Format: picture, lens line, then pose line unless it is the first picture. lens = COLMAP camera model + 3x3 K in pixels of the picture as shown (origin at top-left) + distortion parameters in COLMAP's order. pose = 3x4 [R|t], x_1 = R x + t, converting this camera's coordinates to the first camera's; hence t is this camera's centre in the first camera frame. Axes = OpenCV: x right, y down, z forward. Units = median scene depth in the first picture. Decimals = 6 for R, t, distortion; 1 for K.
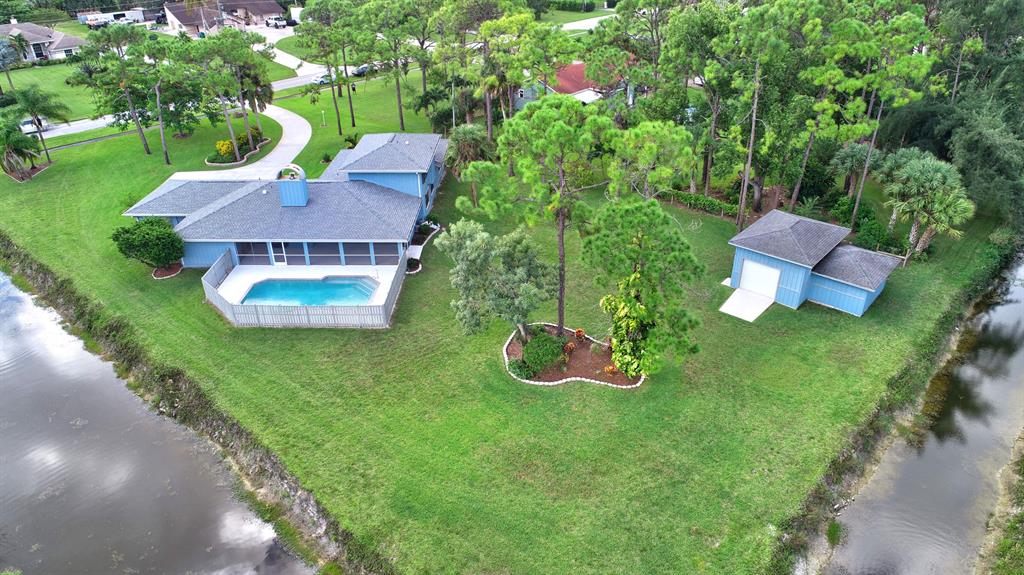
lens RADIAL K [[681.7, 0, 512.0], [0, 681.7, 287.5], [0, 0, 1]] dist [0.001684, -0.000230]
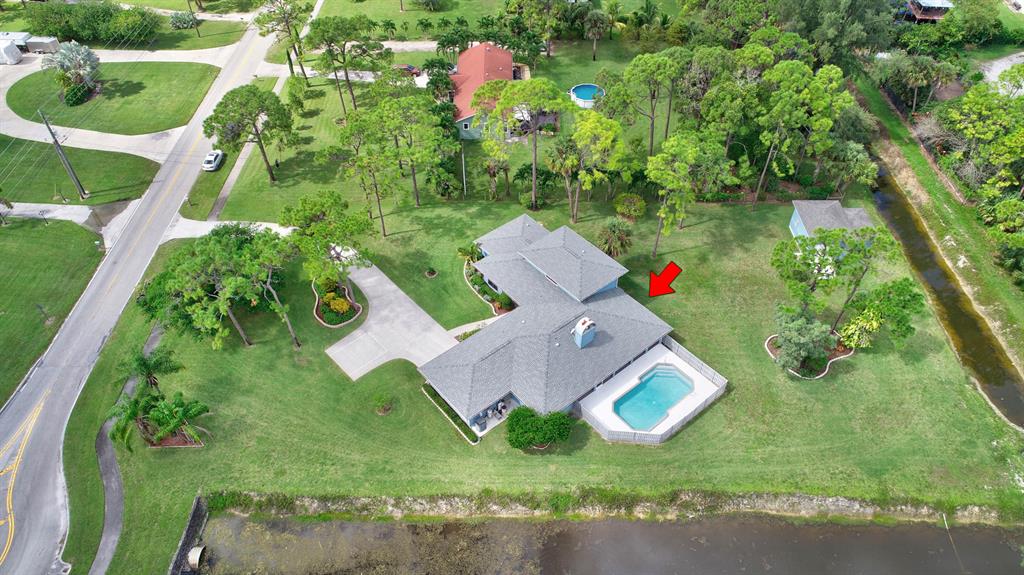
lens RADIAL K [[681.7, 0, 512.0], [0, 681.7, 287.5], [0, 0, 1]] dist [0.001684, -0.000230]
pose [[0.753796, -0.459558, 0.469679, -1.474298], [0.318999, 0.880814, 0.349866, -1.069778], [-0.574484, -0.113900, 0.810552, 0.043208]]
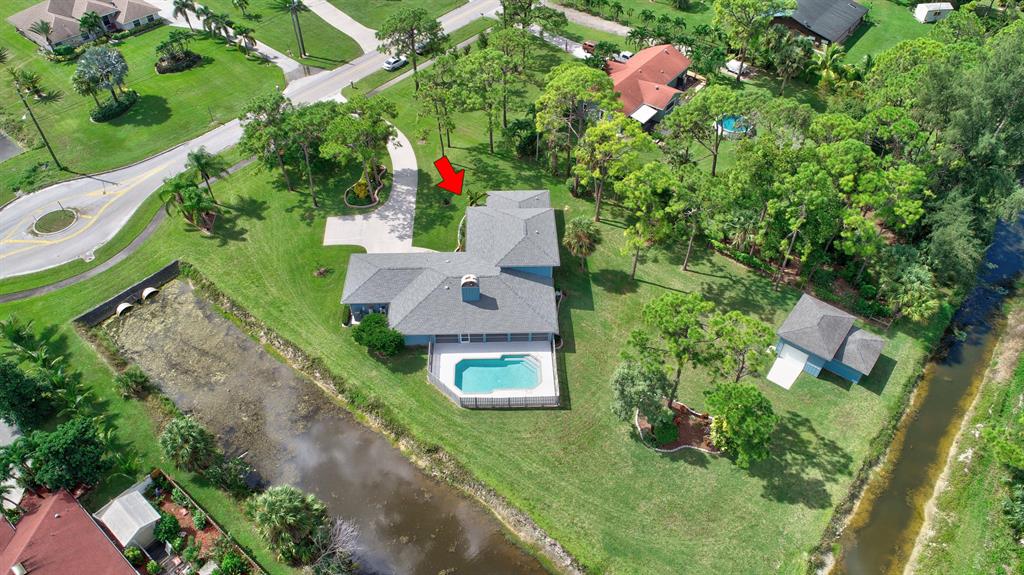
lens RADIAL K [[681.7, 0, 512.0], [0, 681.7, 287.5], [0, 0, 1]] dist [0.001684, -0.000230]
pose [[0.998628, -0.026275, 0.045291, -0.440640], [0.013056, 0.962608, 0.270583, -0.776876], [-0.050707, -0.269621, 0.961631, -0.519042]]
